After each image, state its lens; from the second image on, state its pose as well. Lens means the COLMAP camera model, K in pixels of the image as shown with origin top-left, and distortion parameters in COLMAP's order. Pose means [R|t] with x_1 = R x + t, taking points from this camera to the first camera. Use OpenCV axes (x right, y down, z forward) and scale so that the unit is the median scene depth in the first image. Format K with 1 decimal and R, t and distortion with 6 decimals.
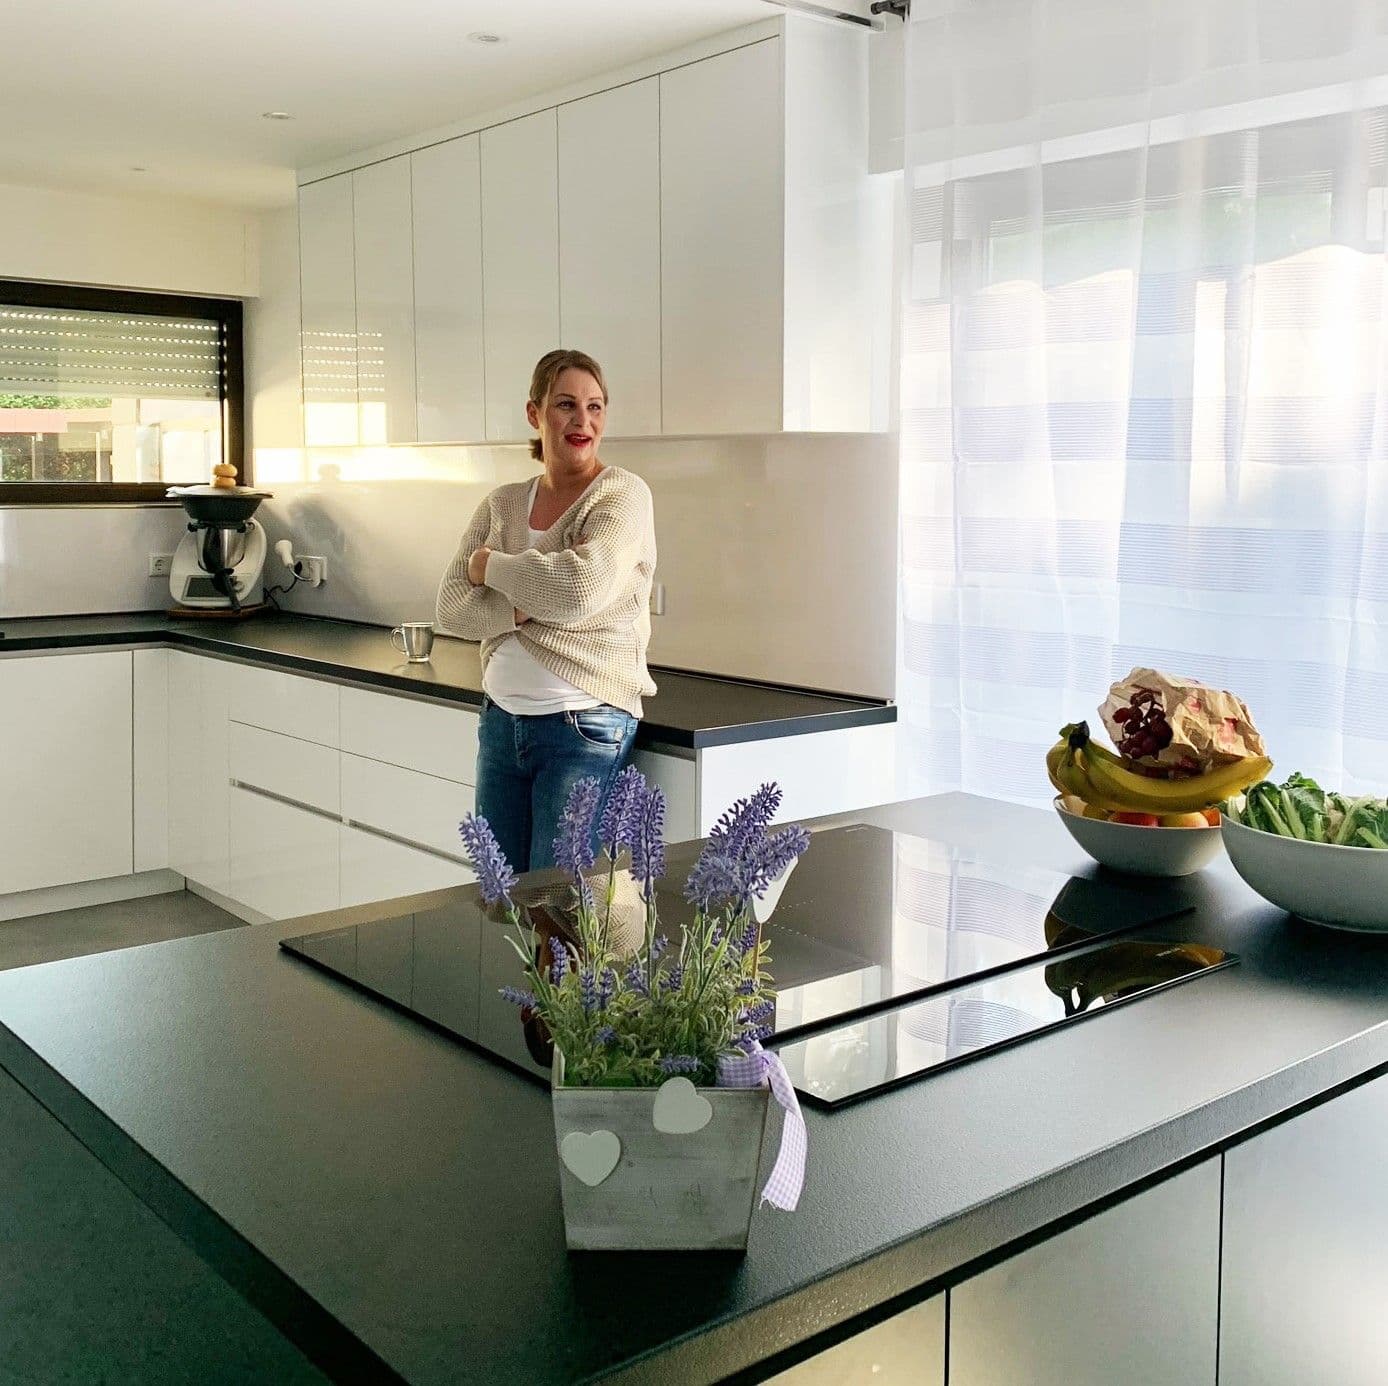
lens RADIAL K [[1572.5, 0, 692.9], [0, 1572.5, 589.5], [0, 0, 1]] dist [0.005671, 0.024861]
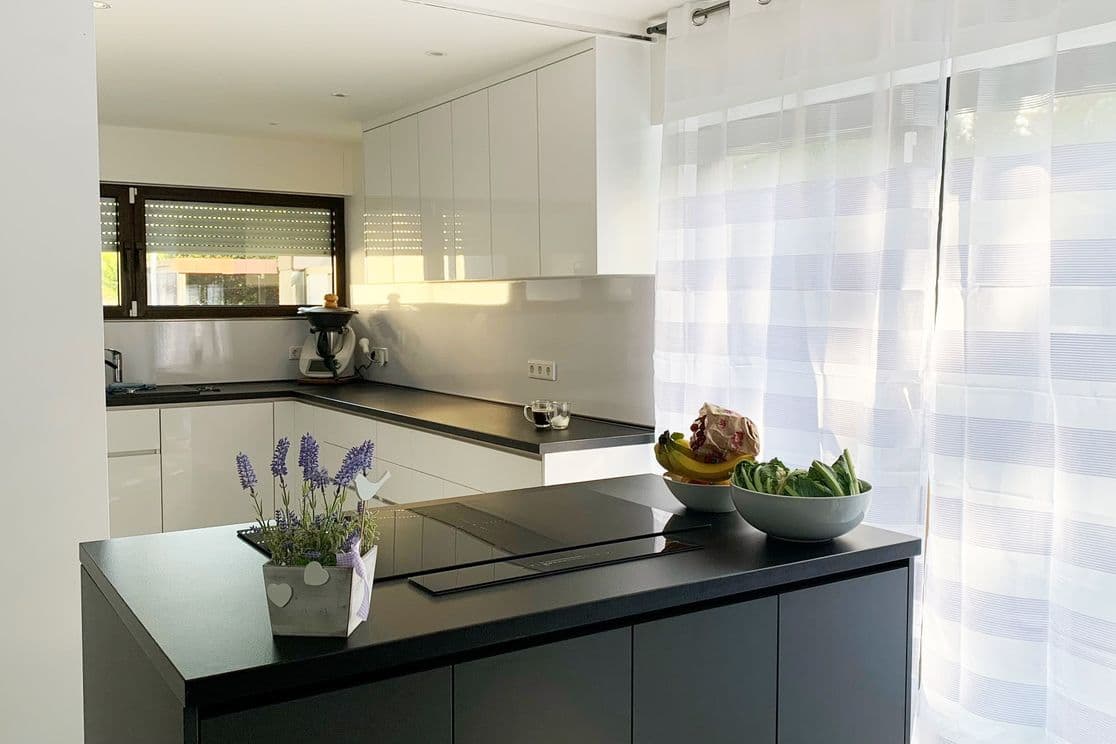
lens RADIAL K [[1017.9, 0, 558.0], [0, 1017.9, 372.0], [0, 0, 1]] dist [0.064874, -0.001227]
pose [[0.992866, 0.001209, -0.119228, 0.080418], [-0.001058, 0.999999, 0.001329, 0.003416], [0.119229, -0.001193, 0.992866, -0.072638]]
